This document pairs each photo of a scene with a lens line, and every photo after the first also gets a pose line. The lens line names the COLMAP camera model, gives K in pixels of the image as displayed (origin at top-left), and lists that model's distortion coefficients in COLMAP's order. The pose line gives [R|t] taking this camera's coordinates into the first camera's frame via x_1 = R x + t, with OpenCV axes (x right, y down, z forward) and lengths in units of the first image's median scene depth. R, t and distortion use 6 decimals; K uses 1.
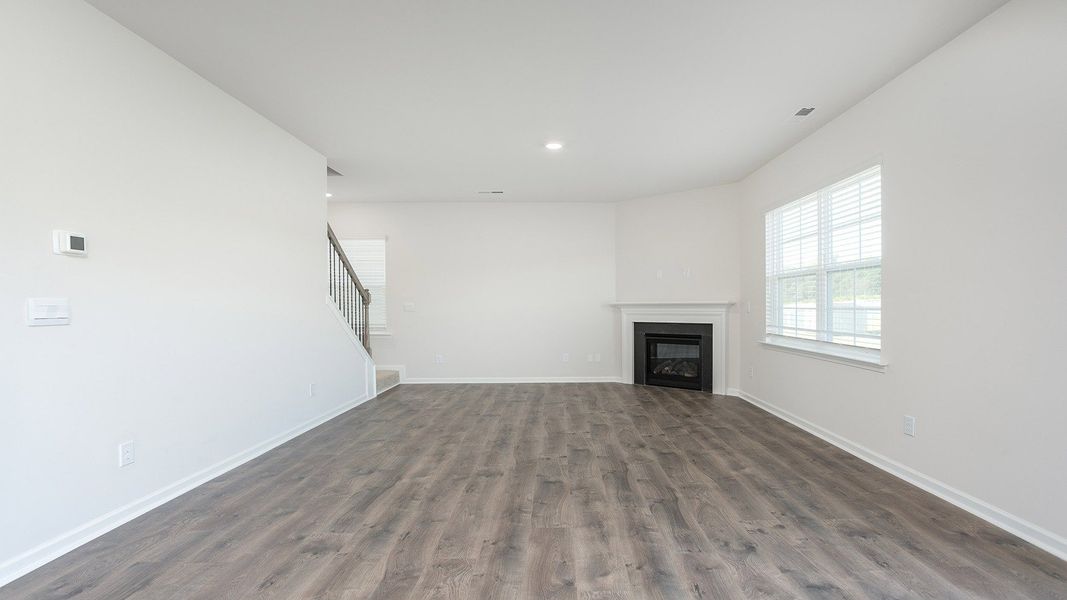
lens RADIAL K [[557.8, 0, 535.3], [0, 557.8, 287.6], [0, 0, 1]] dist [-0.033474, 0.001133]
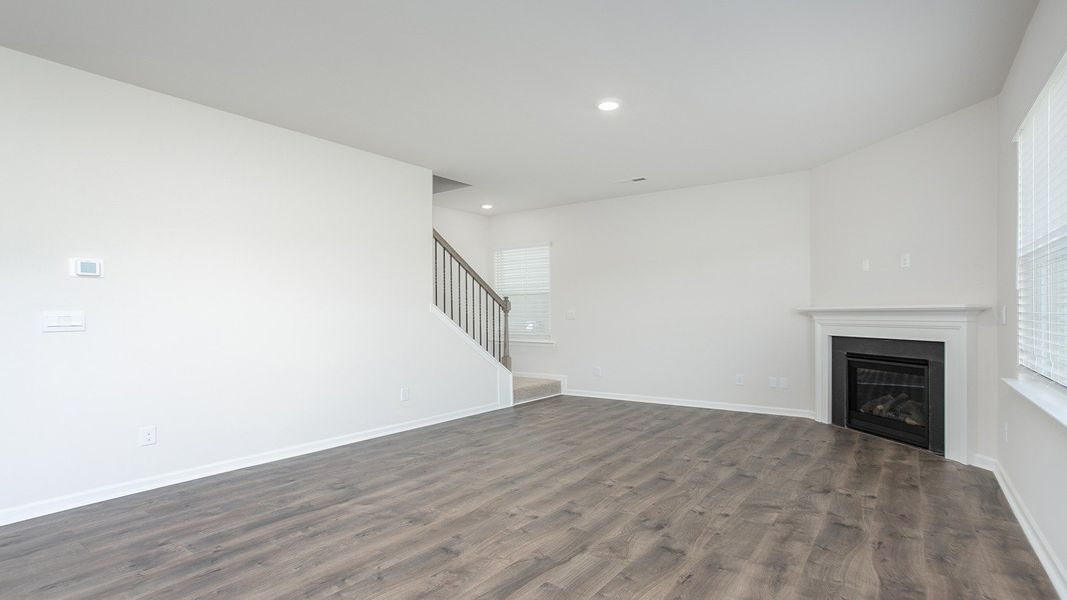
lens RADIAL K [[523.0, 0, 523.7], [0, 523.0, 301.7], [0, 0, 1]] dist [-0.049337, 0.034995]
pose [[0.794322, -0.015411, -0.607301, 0.390957], [0.024153, 0.999689, 0.006223, 0.008799], [0.607017, -0.019611, 0.794447, 0.372371]]
